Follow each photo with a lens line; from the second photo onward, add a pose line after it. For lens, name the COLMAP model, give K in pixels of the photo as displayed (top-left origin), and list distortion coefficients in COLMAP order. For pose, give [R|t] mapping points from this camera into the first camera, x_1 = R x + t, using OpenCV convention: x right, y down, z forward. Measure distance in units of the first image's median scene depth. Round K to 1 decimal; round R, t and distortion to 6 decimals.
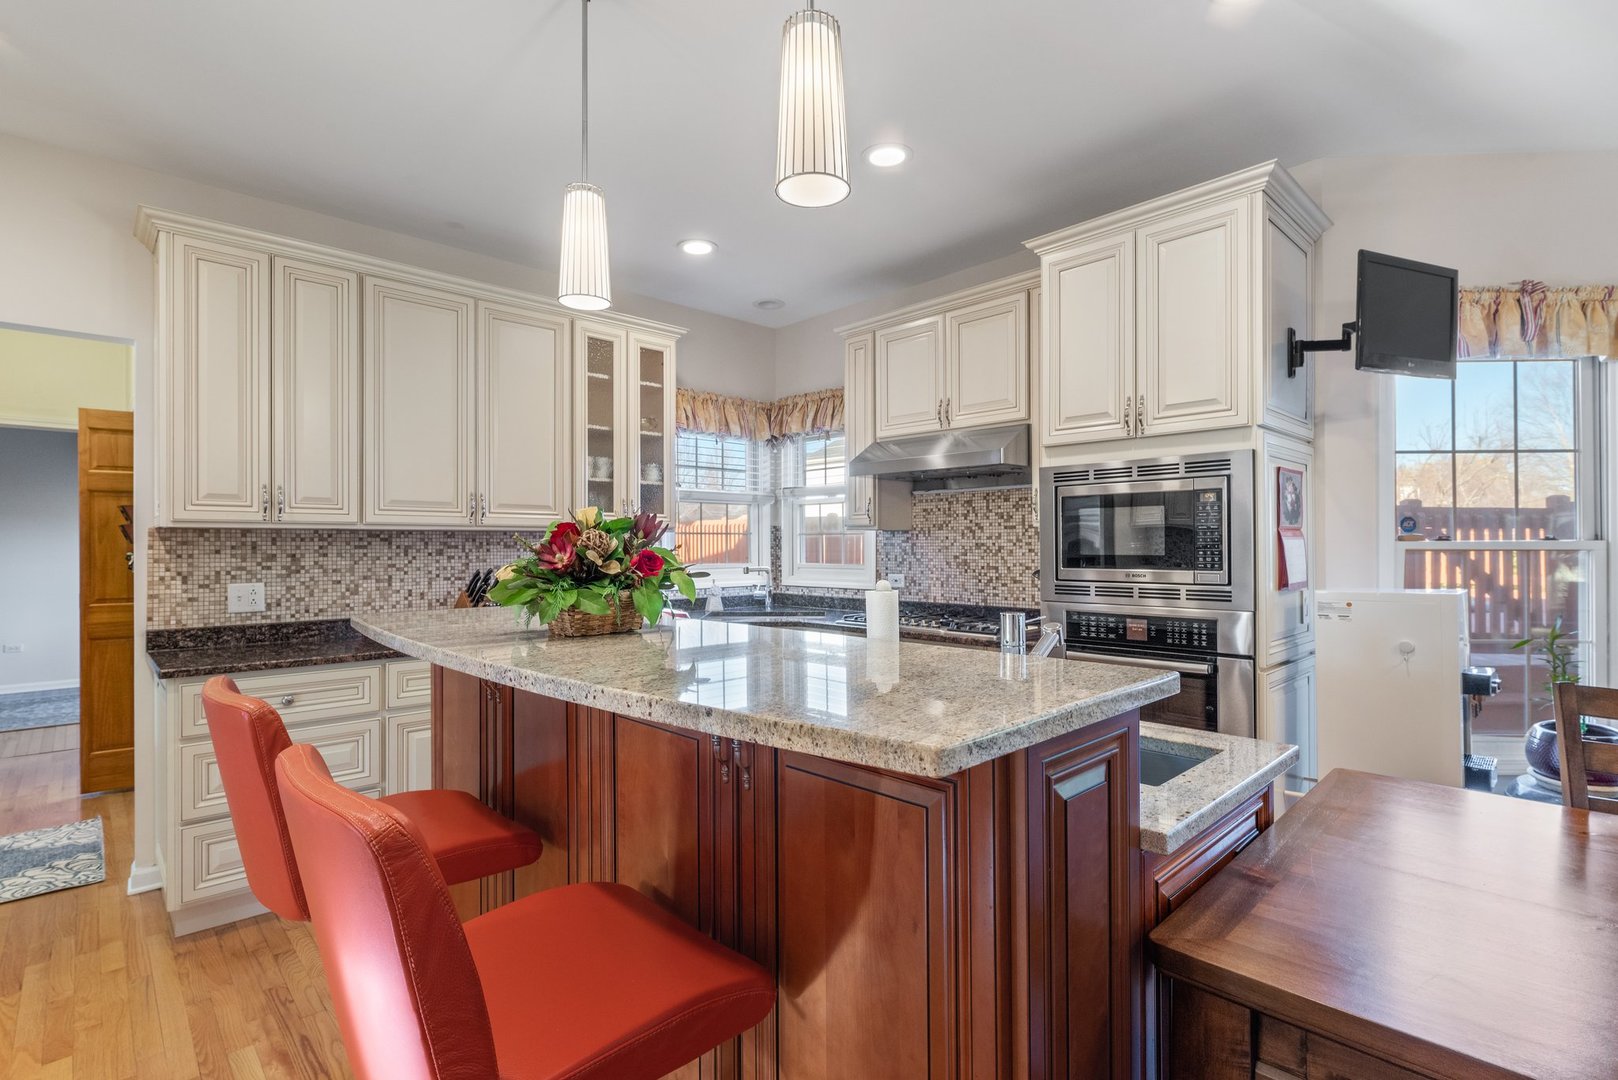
lens RADIAL K [[771.7, 0, 809.0], [0, 771.7, 540.0], [0, 0, 1]] dist [0.002448, 0.000855]
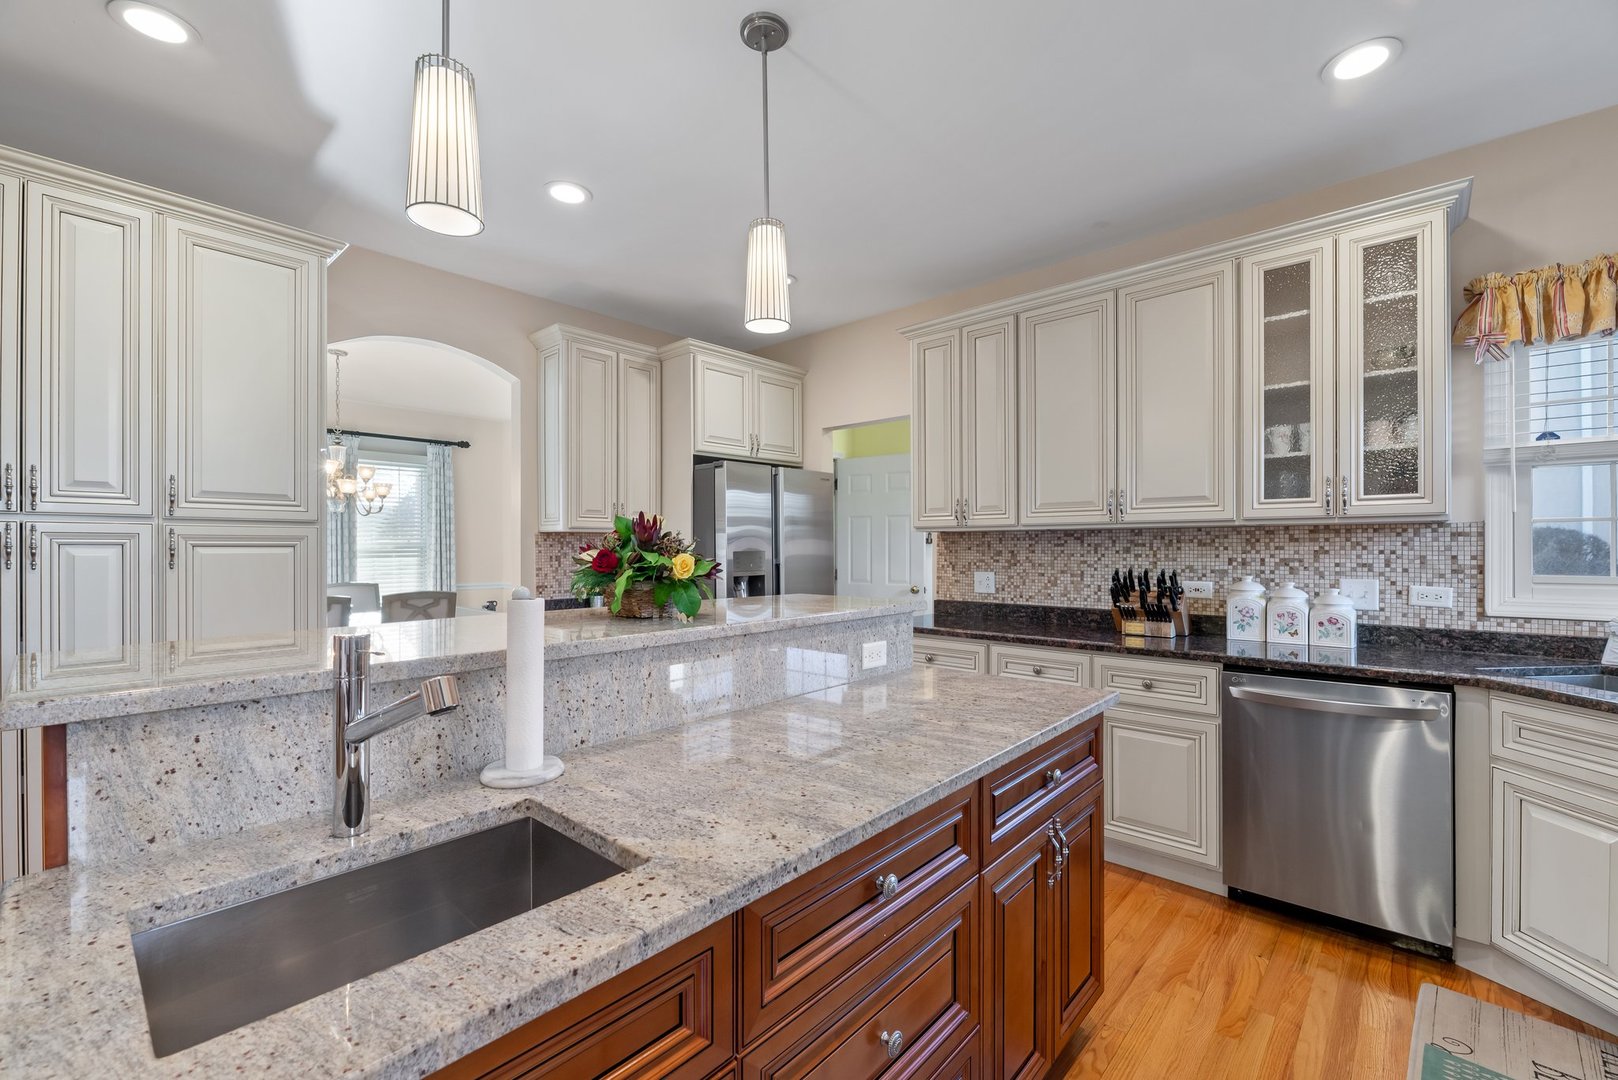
lens RADIAL K [[671.4, 0, 817.1], [0, 671.4, 544.6], [0, 0, 1]] dist [-0.002971, -0.000283]
pose [[0.083533, -0.000391, -0.996505, 0.392458], [0.010079, 0.999949, 0.000453, 0.004478], [0.996454, -0.010082, 0.083533, 0.573226]]
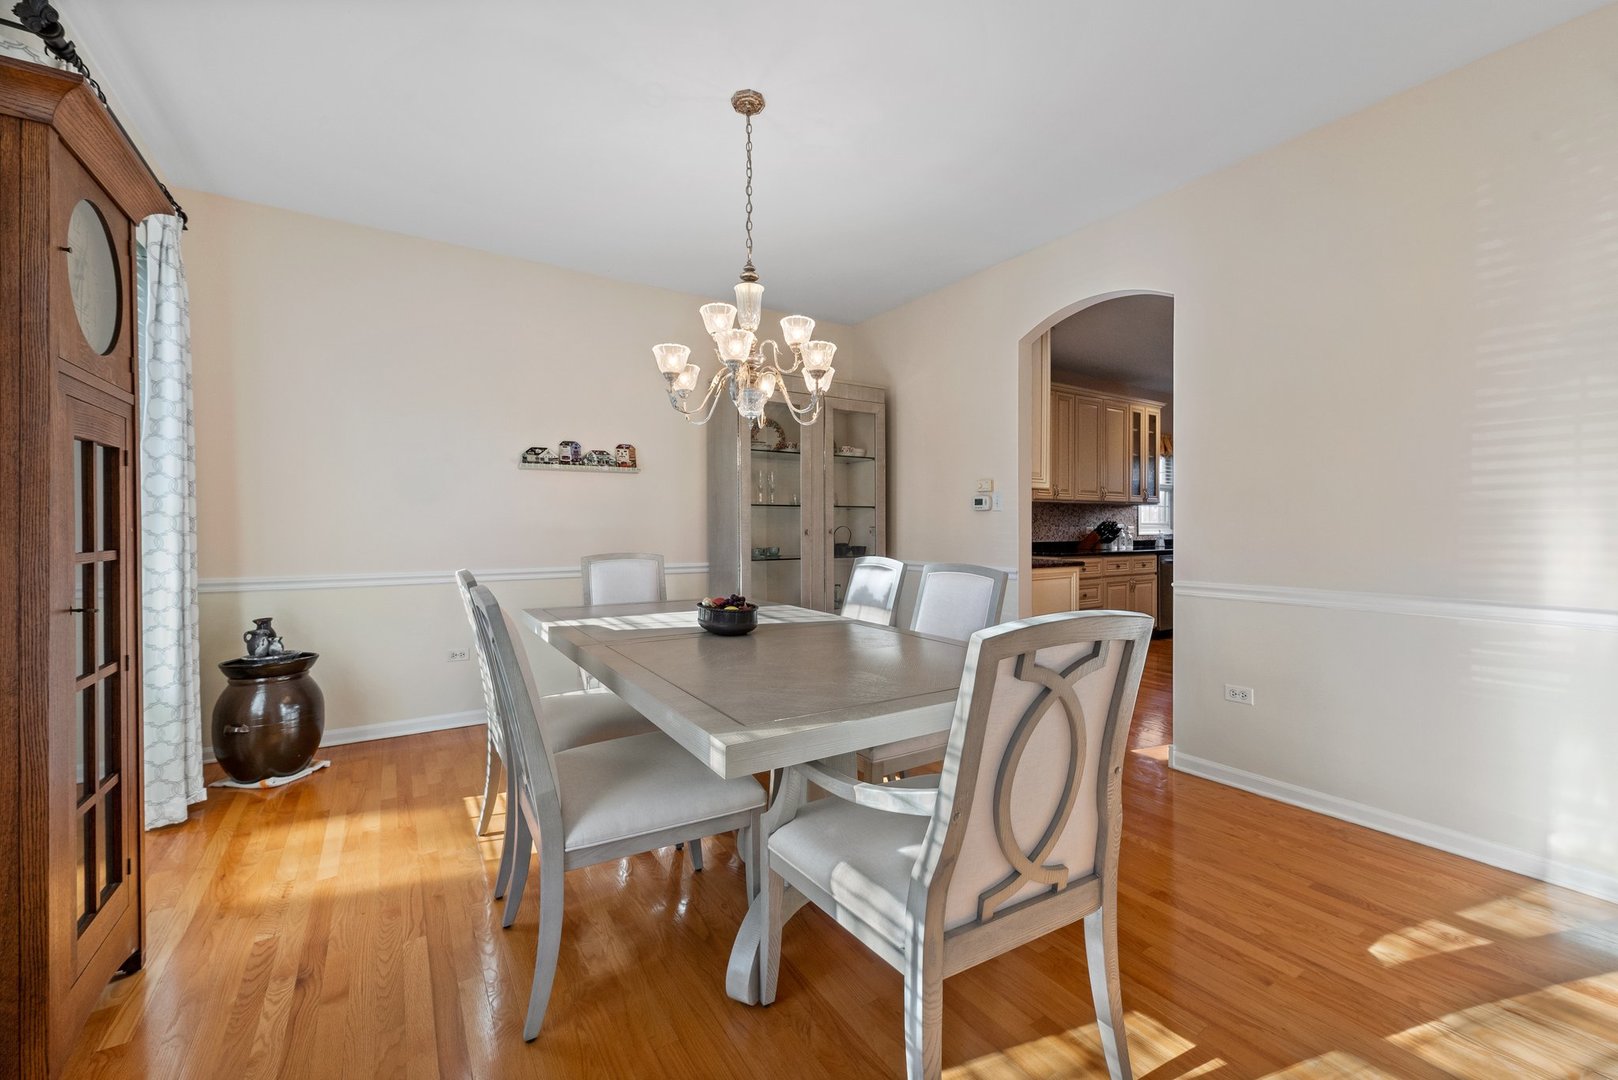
lens RADIAL K [[658.4, 0, 811.0], [0, 658.4, 528.3], [0, 0, 1]] dist [-0.001145, -0.000191]
pose [[0.981048, 0.002923, -0.193744, -0.922412], [-0.001879, 0.999983, 0.005568, 0.053029], [0.193757, -0.005098, 0.981036, -1.082948]]
